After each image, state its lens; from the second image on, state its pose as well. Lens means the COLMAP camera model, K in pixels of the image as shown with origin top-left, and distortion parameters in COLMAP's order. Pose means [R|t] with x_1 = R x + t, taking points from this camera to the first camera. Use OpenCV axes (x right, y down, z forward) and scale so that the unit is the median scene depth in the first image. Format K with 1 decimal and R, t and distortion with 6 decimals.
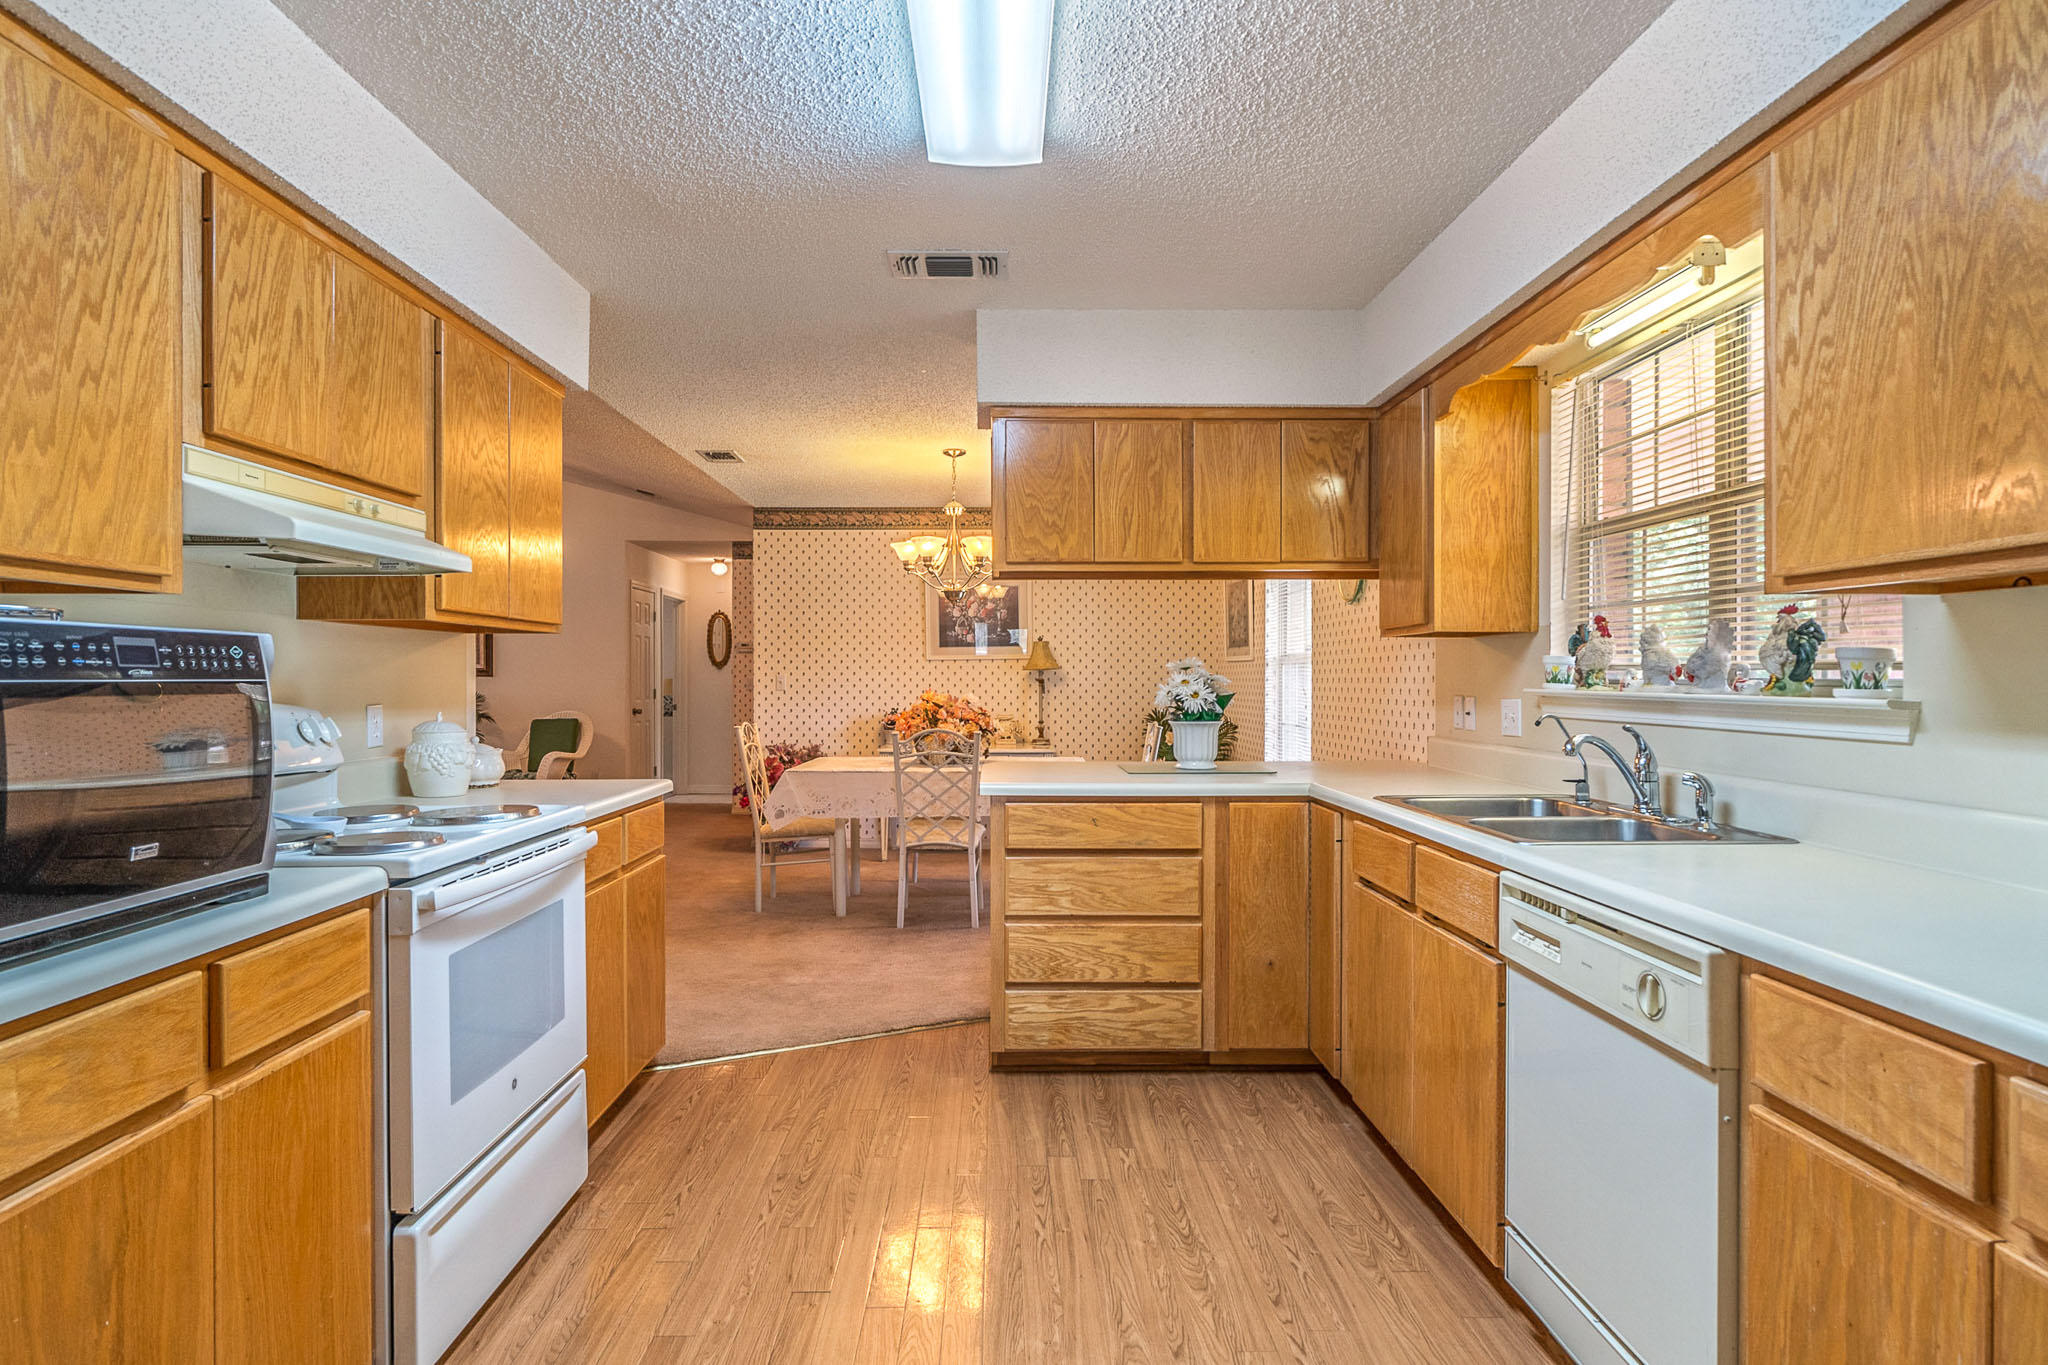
lens RADIAL K [[1120.9, 0, 1017.9], [0, 1120.9, 687.0], [0, 0, 1]] dist [-0.001454, -0.001991]
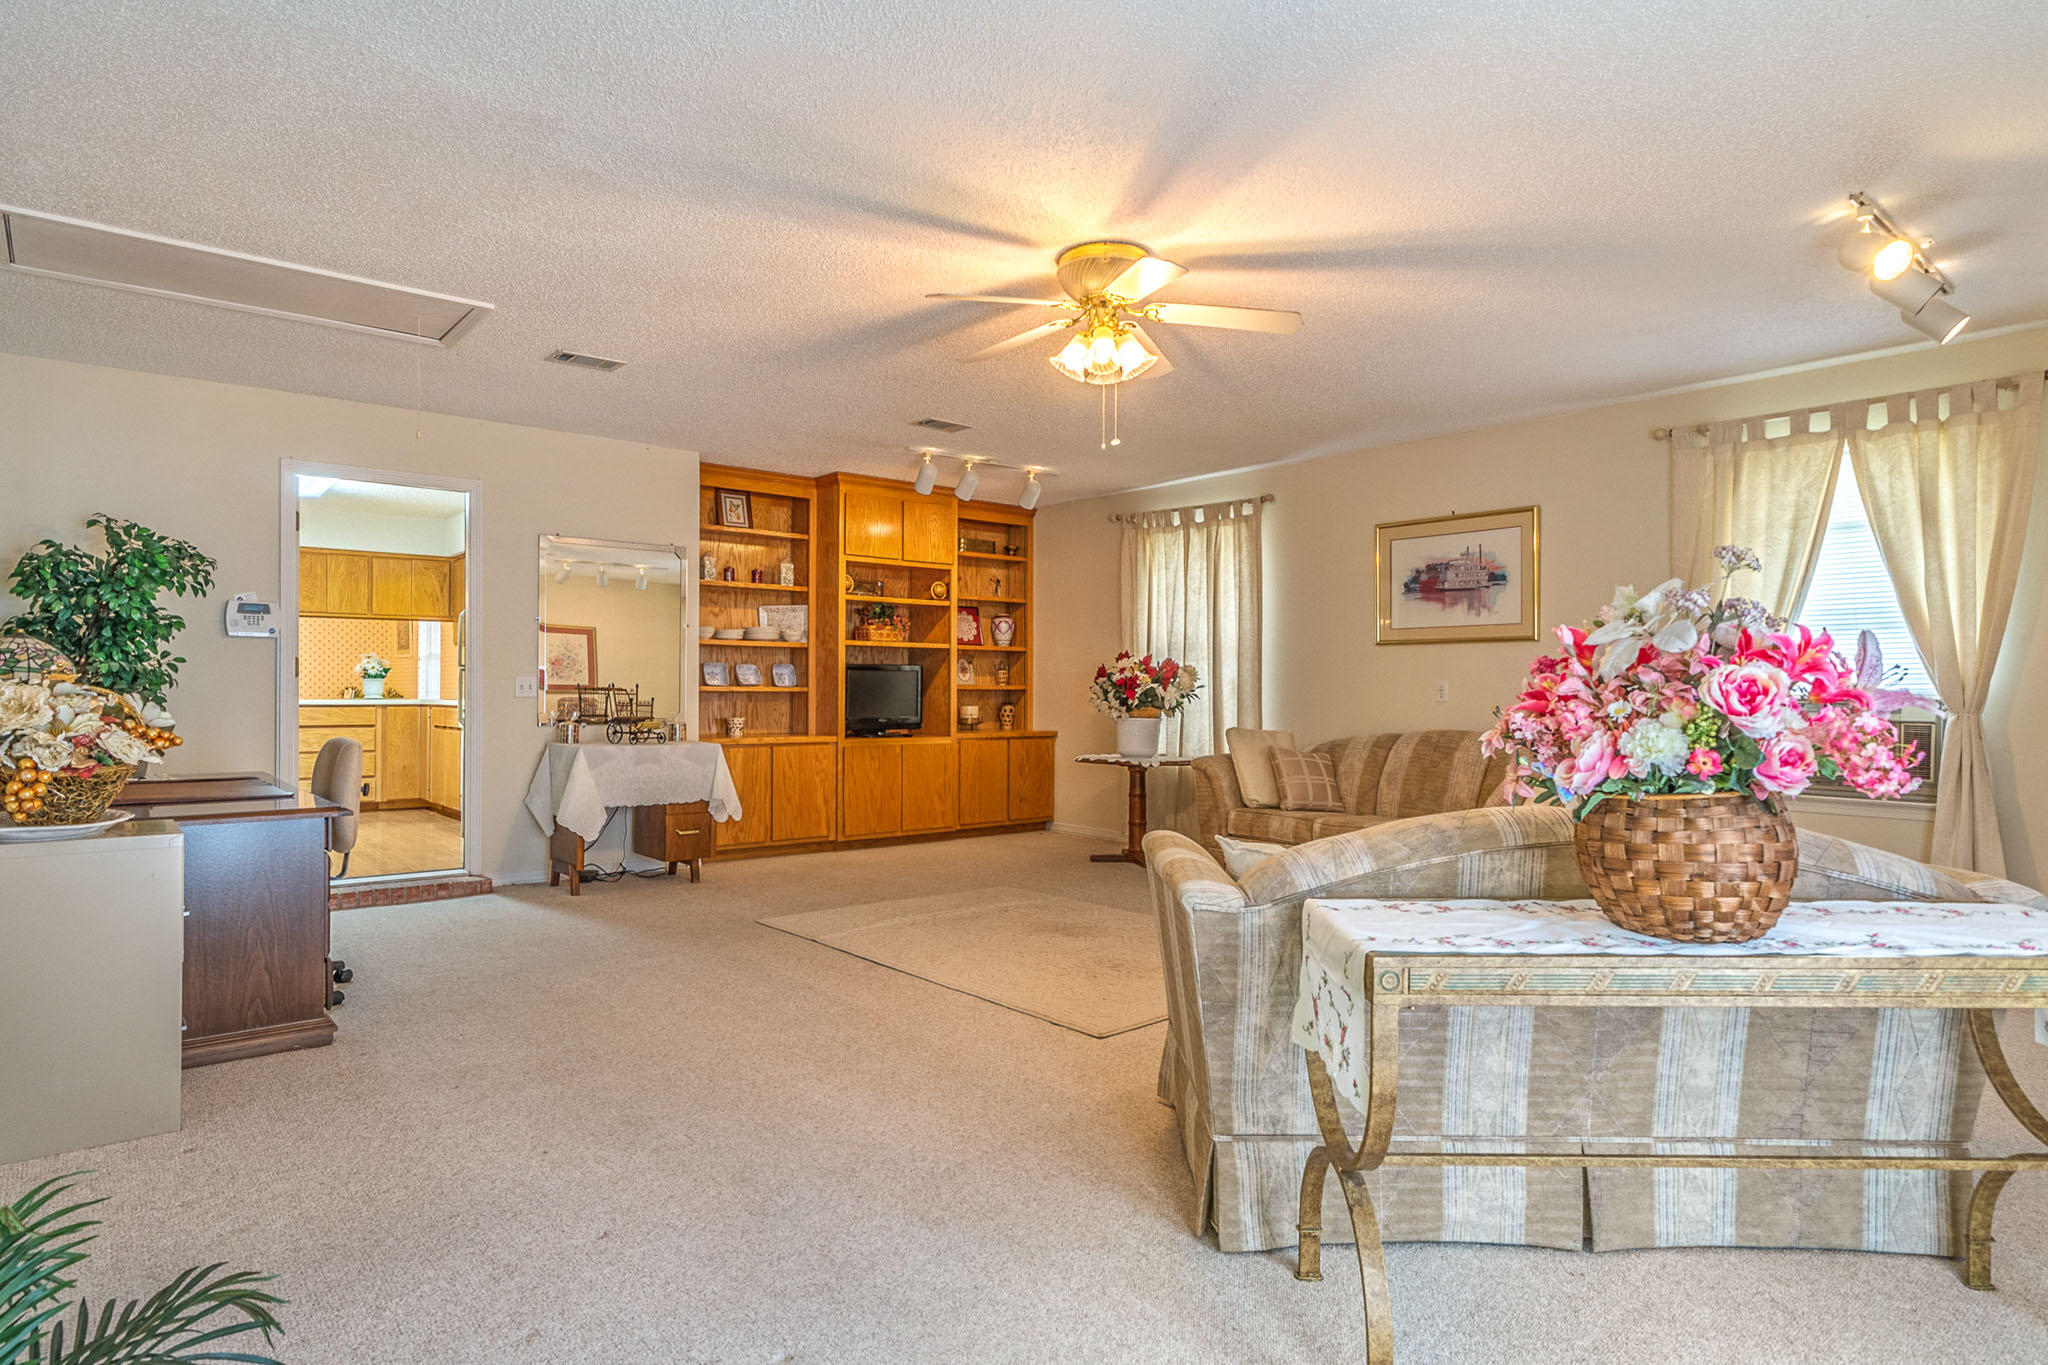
lens RADIAL K [[1120.9, 0, 1011.7], [0, 1120.9, 683.2], [0, 0, 1]] dist [-0.001454, -0.001991]
pose [[0.785584, 0.005945, 0.618726, -0.270185], [0.002692, 0.999912, -0.013025, 0.079784], [-0.618749, 0.011897, 0.785499, -1.855267]]
